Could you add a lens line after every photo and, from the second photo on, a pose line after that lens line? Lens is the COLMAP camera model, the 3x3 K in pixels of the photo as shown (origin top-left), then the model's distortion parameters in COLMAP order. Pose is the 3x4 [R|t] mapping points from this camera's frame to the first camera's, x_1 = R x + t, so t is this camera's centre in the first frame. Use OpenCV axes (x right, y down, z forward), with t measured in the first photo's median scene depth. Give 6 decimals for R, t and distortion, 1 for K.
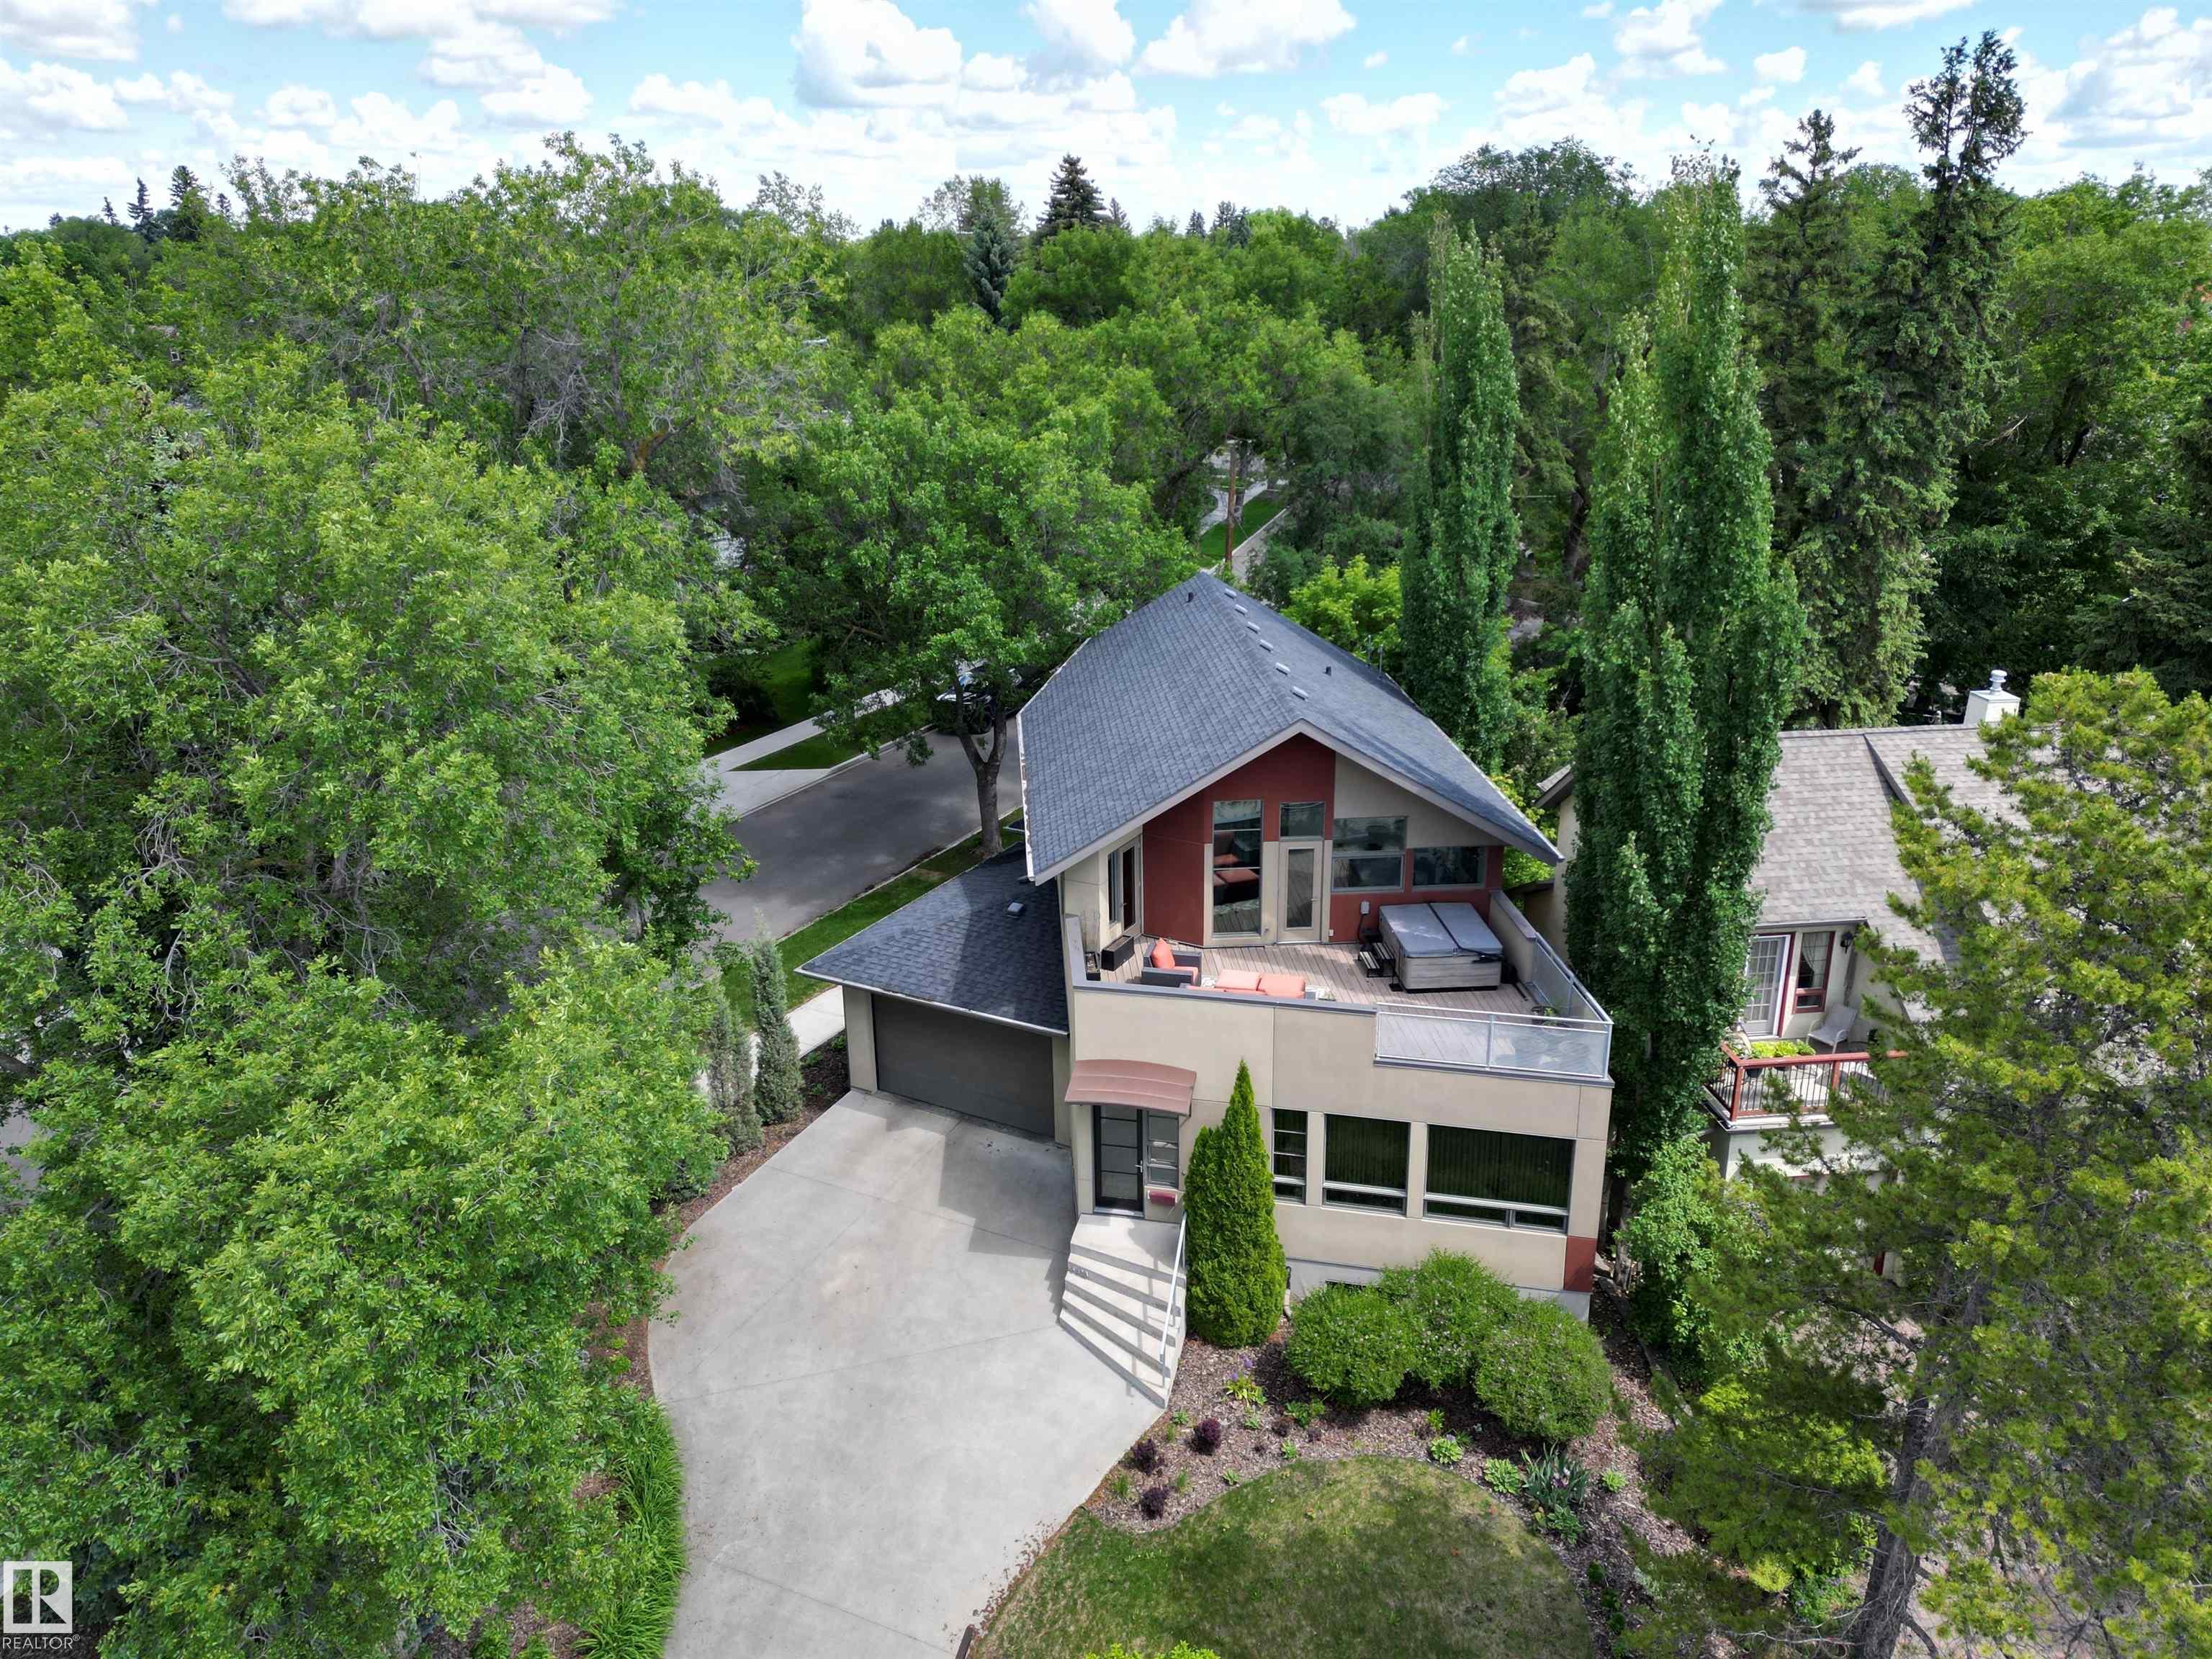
lens RADIAL K [[1604.2, 0, 1106.0], [0, 1604.2, 829.5], [0, 0, 1]] dist [0.080878, -0.084096]
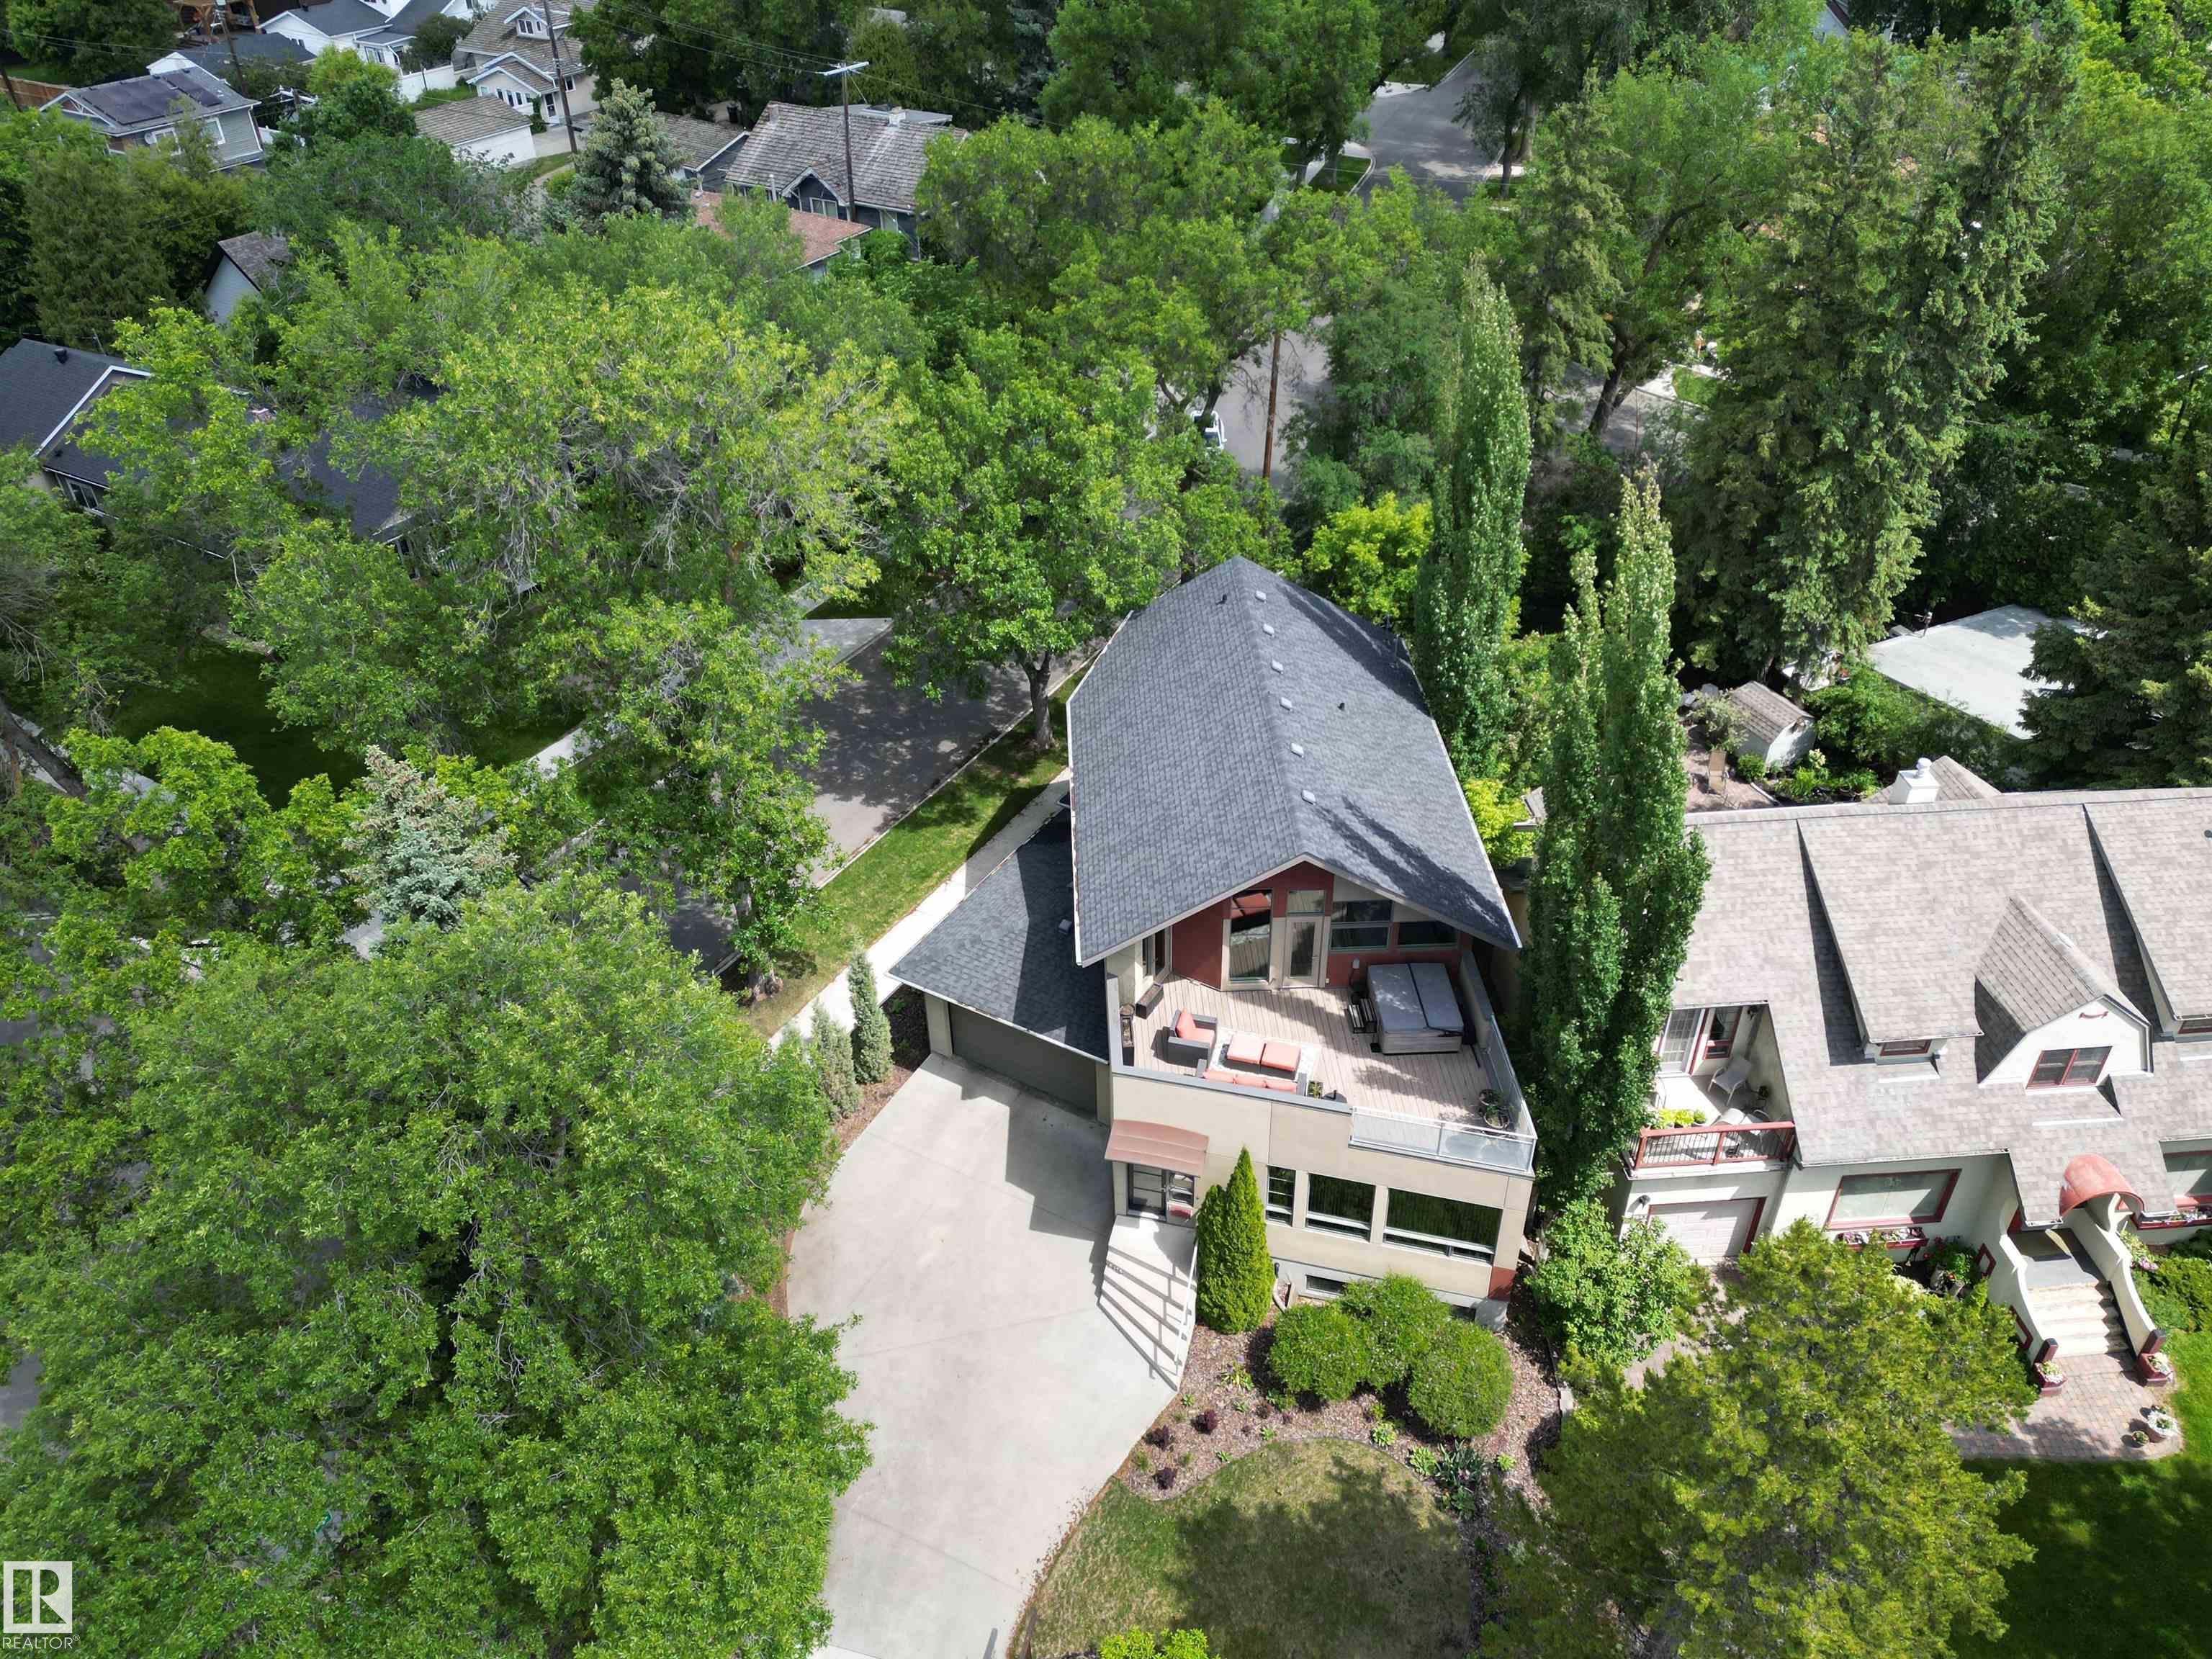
lens RADIAL K [[1604.2, 0, 1106.0], [0, 1604.2, 829.5], [0, 0, 1]] dist [0.080878, -0.084096]
pose [[0.999550, 0.017562, -0.024301, 0.001641], [-0.010136, 0.960705, 0.277386, -0.431376], [0.028218, -0.277015, 0.960451, -0.150103]]
